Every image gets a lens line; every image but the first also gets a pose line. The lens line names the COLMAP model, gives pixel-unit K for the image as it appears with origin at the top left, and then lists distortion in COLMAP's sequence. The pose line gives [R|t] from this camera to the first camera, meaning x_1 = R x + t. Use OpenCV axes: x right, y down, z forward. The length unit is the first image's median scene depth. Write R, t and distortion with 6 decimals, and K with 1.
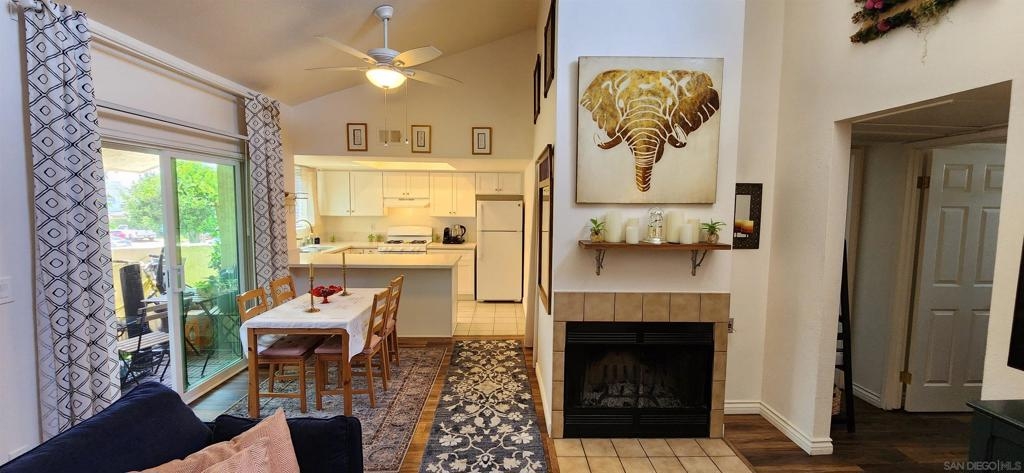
lens RADIAL K [[418.6, 0, 518.5], [0, 418.6, 236.0], [0, 0, 1]] dist [0.000337, -0.000475]
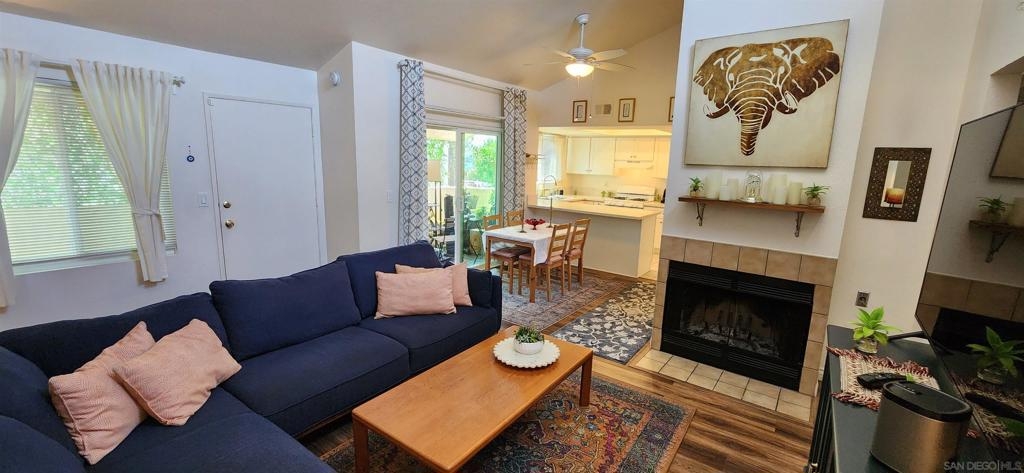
lens RADIAL K [[418.6, 0, 518.5], [0, 418.6, 236.0], [0, 0, 1]] dist [0.000337, -0.000475]
pose [[0.784884, 0.127721, -0.606337, 0.498018], [-0.076671, 0.991025, 0.109505, 0.030532], [0.614881, -0.039461, 0.787632, -0.254159]]
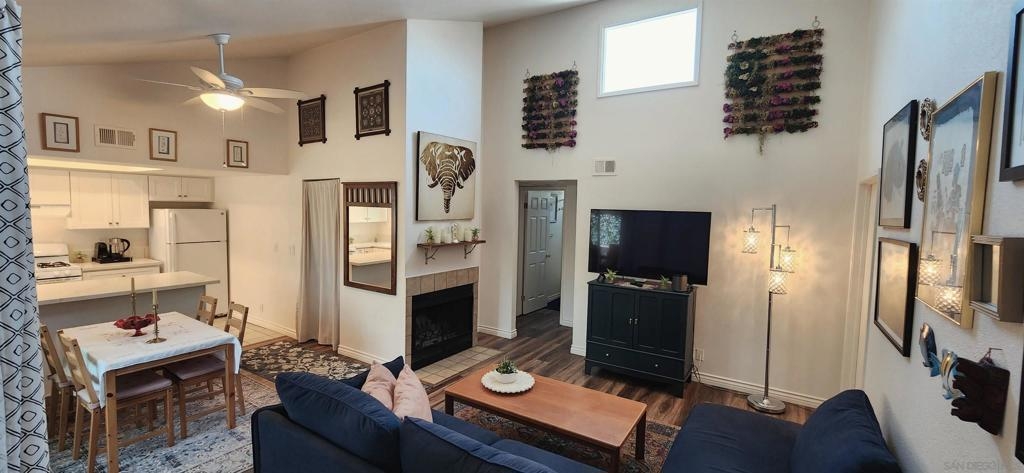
lens RADIAL K [[418.6, 0, 518.5], [0, 418.6, 236.0], [0, 0, 1]] dist [0.000337, -0.000475]
pose [[0.568730, -0.054868, 0.820692, -0.907207], [0.047848, 0.998290, 0.033583, -0.052045], [-0.821131, 0.020168, 0.570383, -0.213787]]
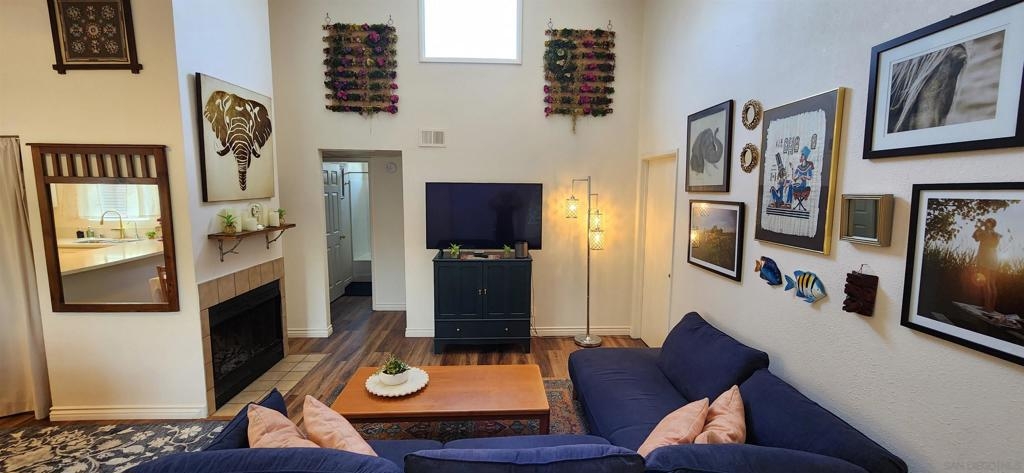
lens RADIAL K [[418.6, 0, 518.5], [0, 418.6, 236.0], [0, 0, 1]] dist [0.000337, -0.000475]
pose [[-0.009462, -0.133707, 0.990976, -0.953876], [0.070696, 0.988451, 0.134042, -0.075677], [-0.997453, 0.071326, 0.000100, 0.156570]]
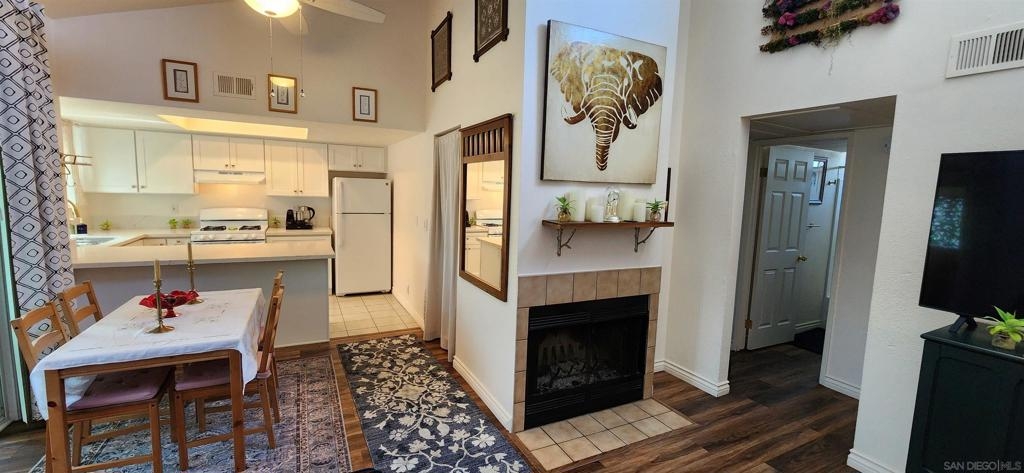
lens RADIAL K [[418.6, 0, 518.5], [0, 418.6, 236.0], [0, 0, 1]] dist [0.000337, -0.000475]
pose [[0.902516, -0.027941, 0.429748, -0.298070], [0.011303, 0.999086, 0.041219, 0.006690], [-0.430507, -0.032343, 0.902008, 0.169847]]
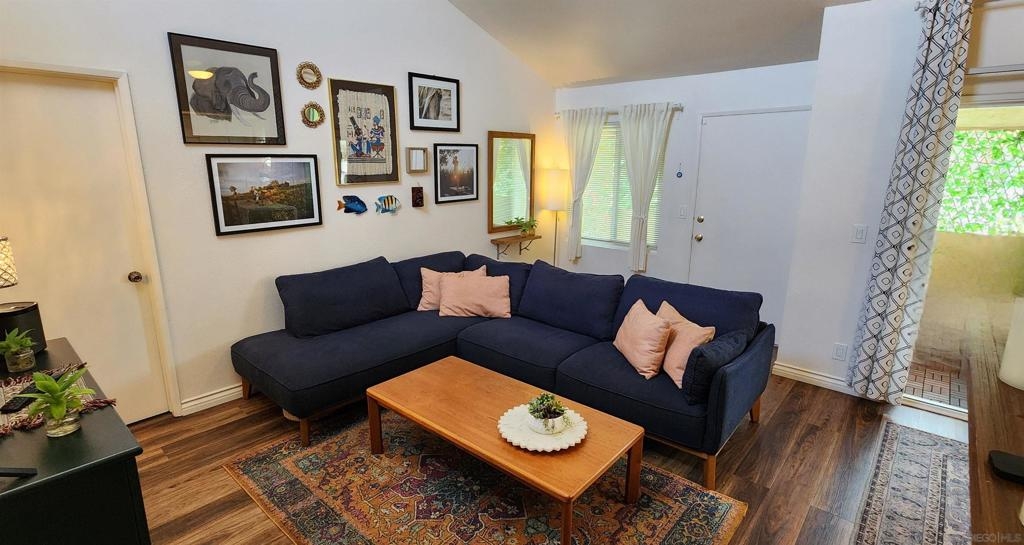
lens RADIAL K [[481.0, 0, 508.2], [0, 481.0, 270.1], [0, 0, 1]] dist [0.000376, 0.000011]
pose [[-0.695776, 0.141743, -0.704134, 0.544223], [-0.073236, 0.961225, 0.265863, -0.068184], [0.714515, 0.236549, -0.658417, 0.881425]]
